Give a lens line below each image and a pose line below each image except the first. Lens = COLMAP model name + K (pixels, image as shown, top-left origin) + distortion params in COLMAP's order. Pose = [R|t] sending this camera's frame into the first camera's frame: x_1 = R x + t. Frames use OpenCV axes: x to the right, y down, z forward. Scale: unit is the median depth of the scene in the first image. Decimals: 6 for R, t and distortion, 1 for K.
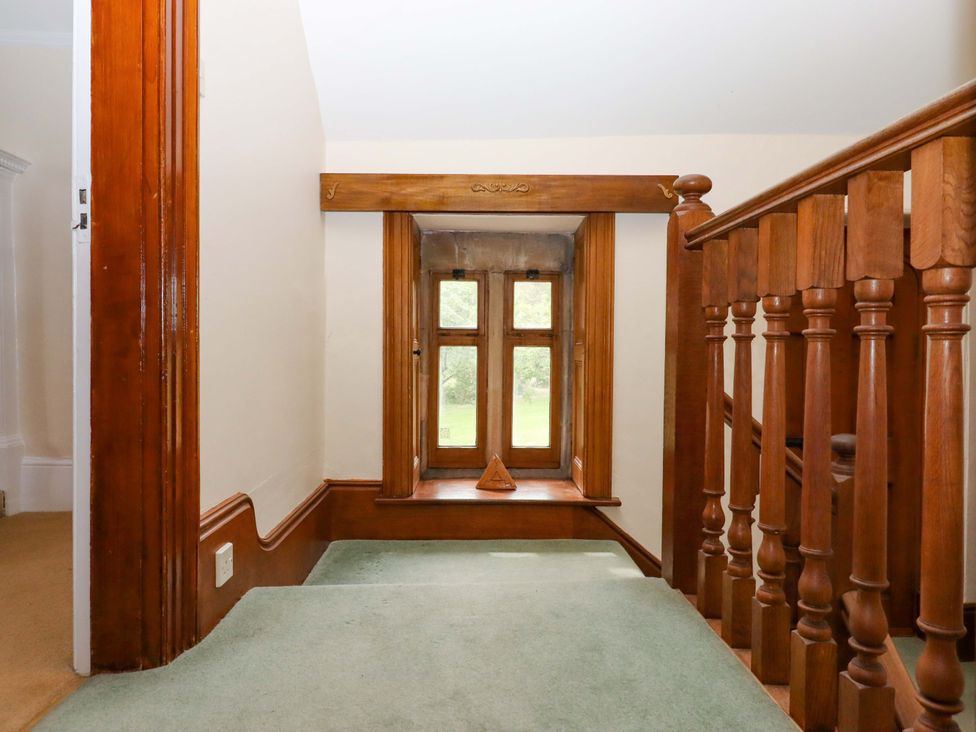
lens RADIAL K [[691.0, 0, 507.8], [0, 691.0, 366.8], [0, 0, 1]] dist [0.004513, 0.003762]
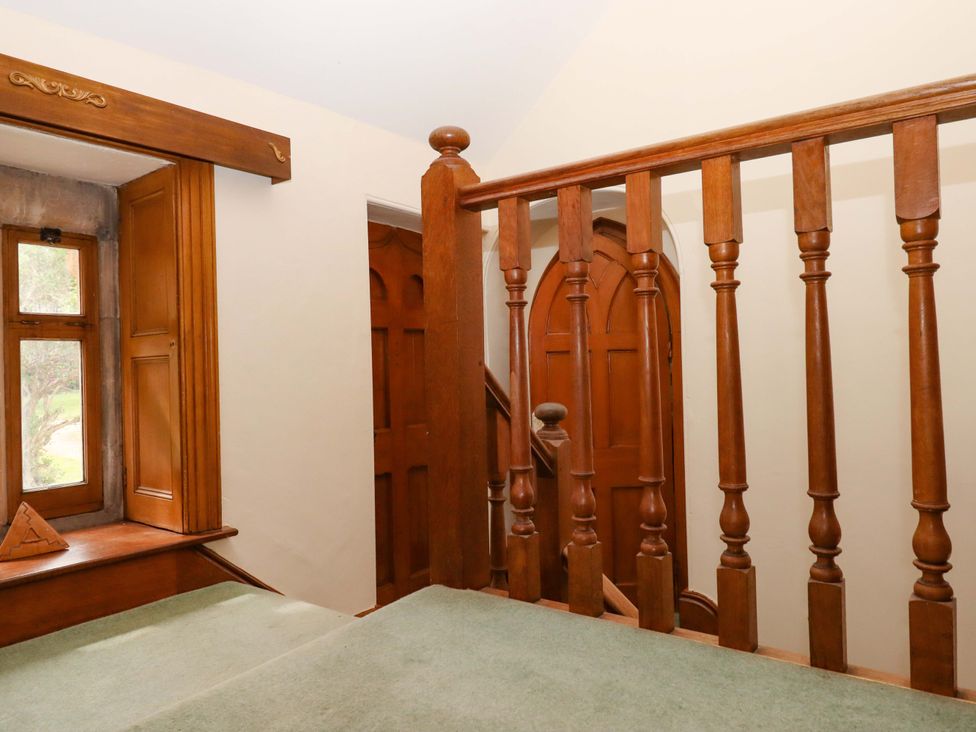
lens RADIAL K [[691.0, 0, 507.8], [0, 691.0, 366.8], [0, 0, 1]] dist [0.004513, 0.003762]
pose [[0.623300, -0.036764, 0.781118, -0.254785], [0.055926, 0.998432, 0.002366, 0.023696], [-0.779980, 0.042210, 0.624379, 0.249729]]
